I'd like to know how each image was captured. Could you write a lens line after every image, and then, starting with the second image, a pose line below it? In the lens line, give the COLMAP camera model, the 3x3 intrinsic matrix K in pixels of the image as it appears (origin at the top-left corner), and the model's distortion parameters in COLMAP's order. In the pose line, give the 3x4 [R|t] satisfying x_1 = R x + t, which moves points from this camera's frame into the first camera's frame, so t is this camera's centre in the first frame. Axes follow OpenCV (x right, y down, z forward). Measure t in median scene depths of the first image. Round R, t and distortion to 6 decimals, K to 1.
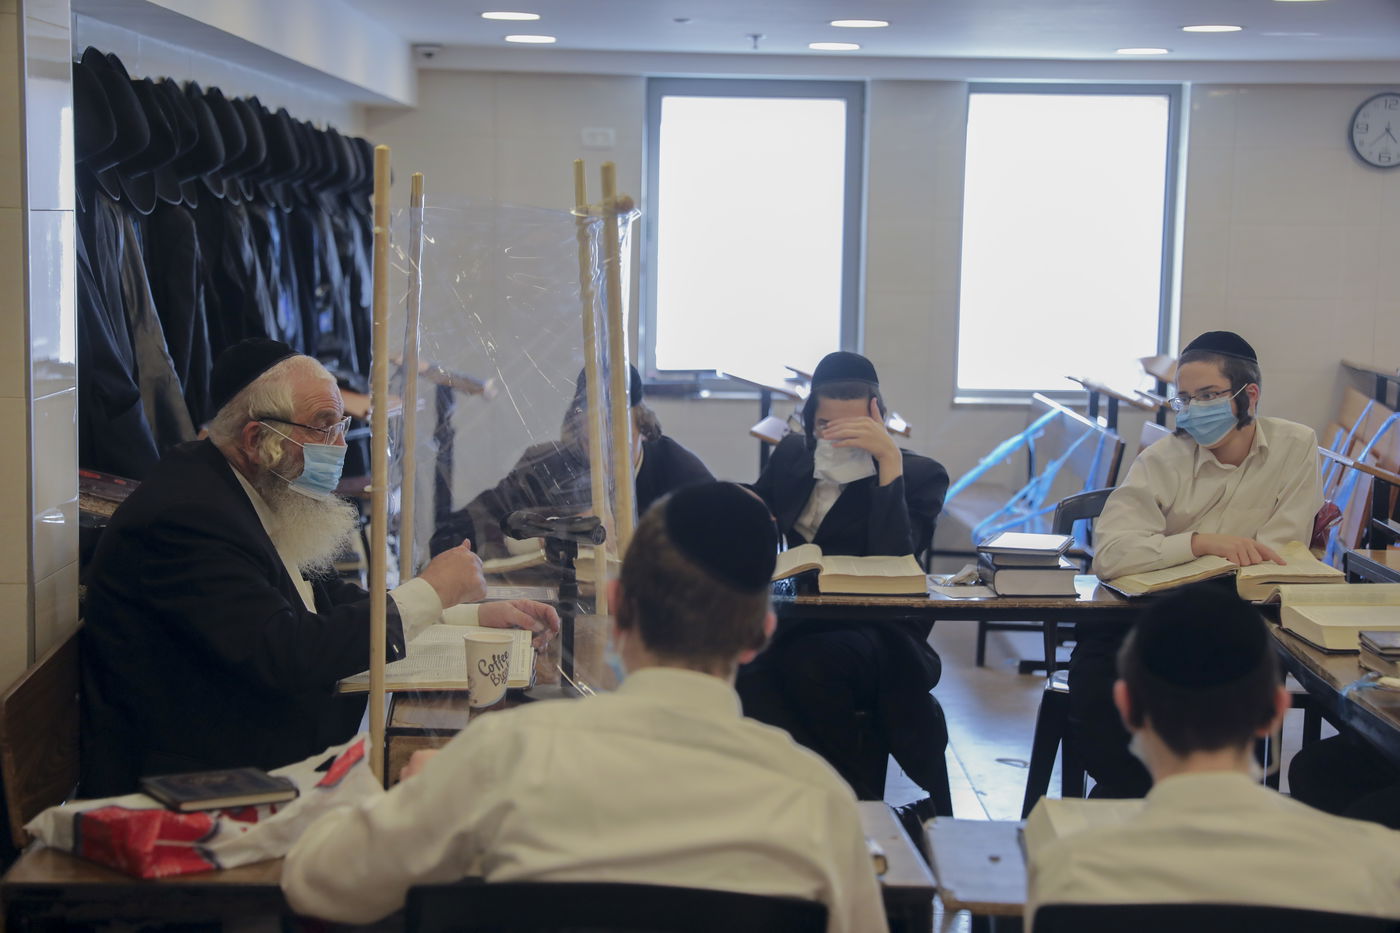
lens RADIAL K [[2369.7, 0, 700.0], [0, 2369.7, 466.5], [0, 0, 1]] dist [0.006616, 1.212334]
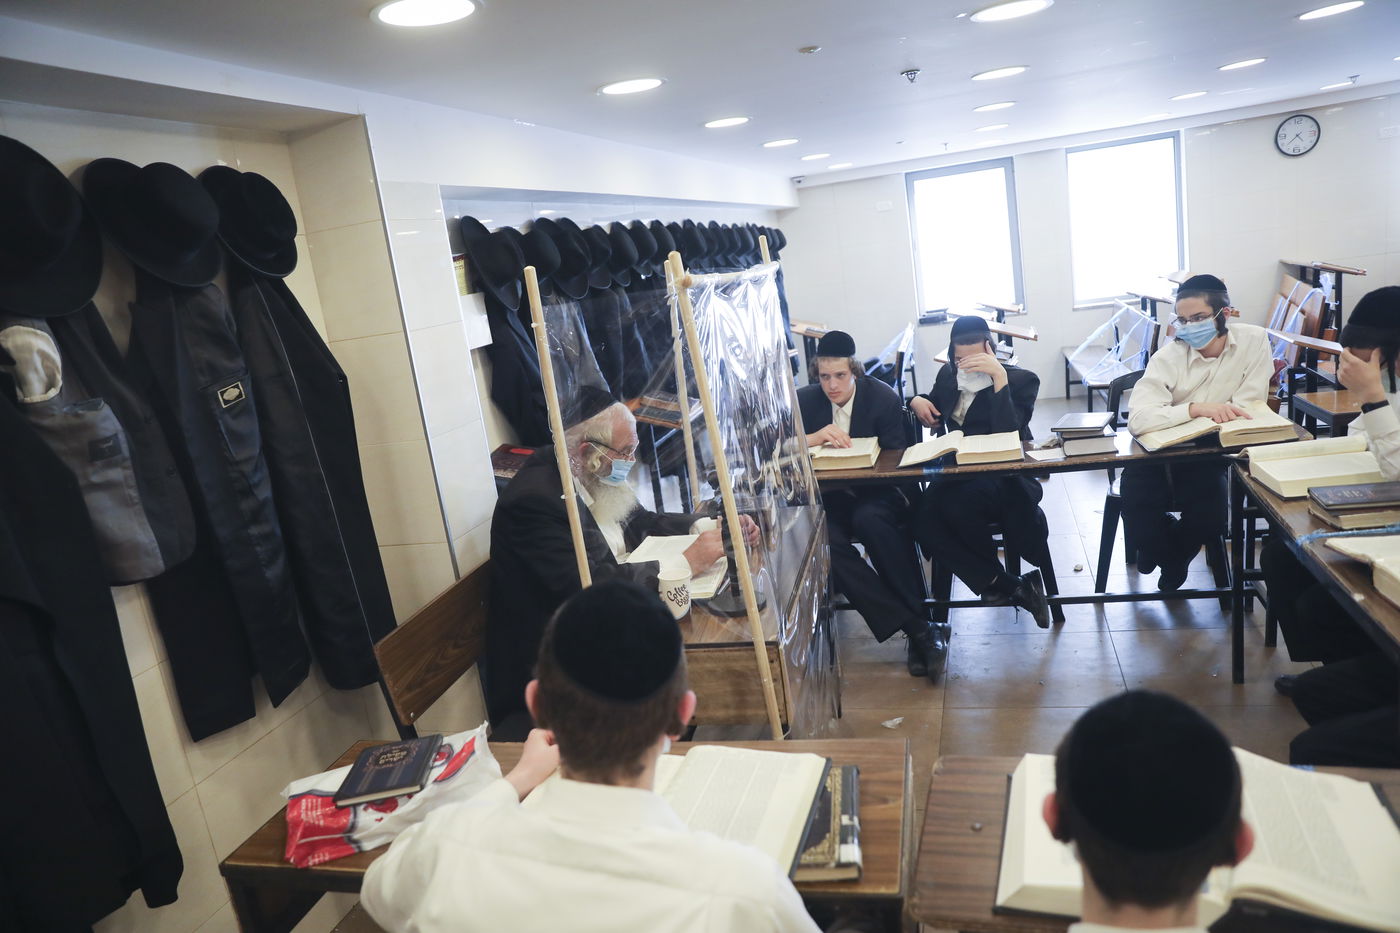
lens RADIAL K [[959.4, 0, 678.5], [0, 959.4, 485.6], [0, 0, 1]] dist [-0.123507, 0.096904]
pose [[0.943396, -0.088788, -0.319564, 0.074199], [0.131546, 0.984644, 0.114768, -0.034975], [0.304466, -0.150309, 0.940589, 0.277692]]
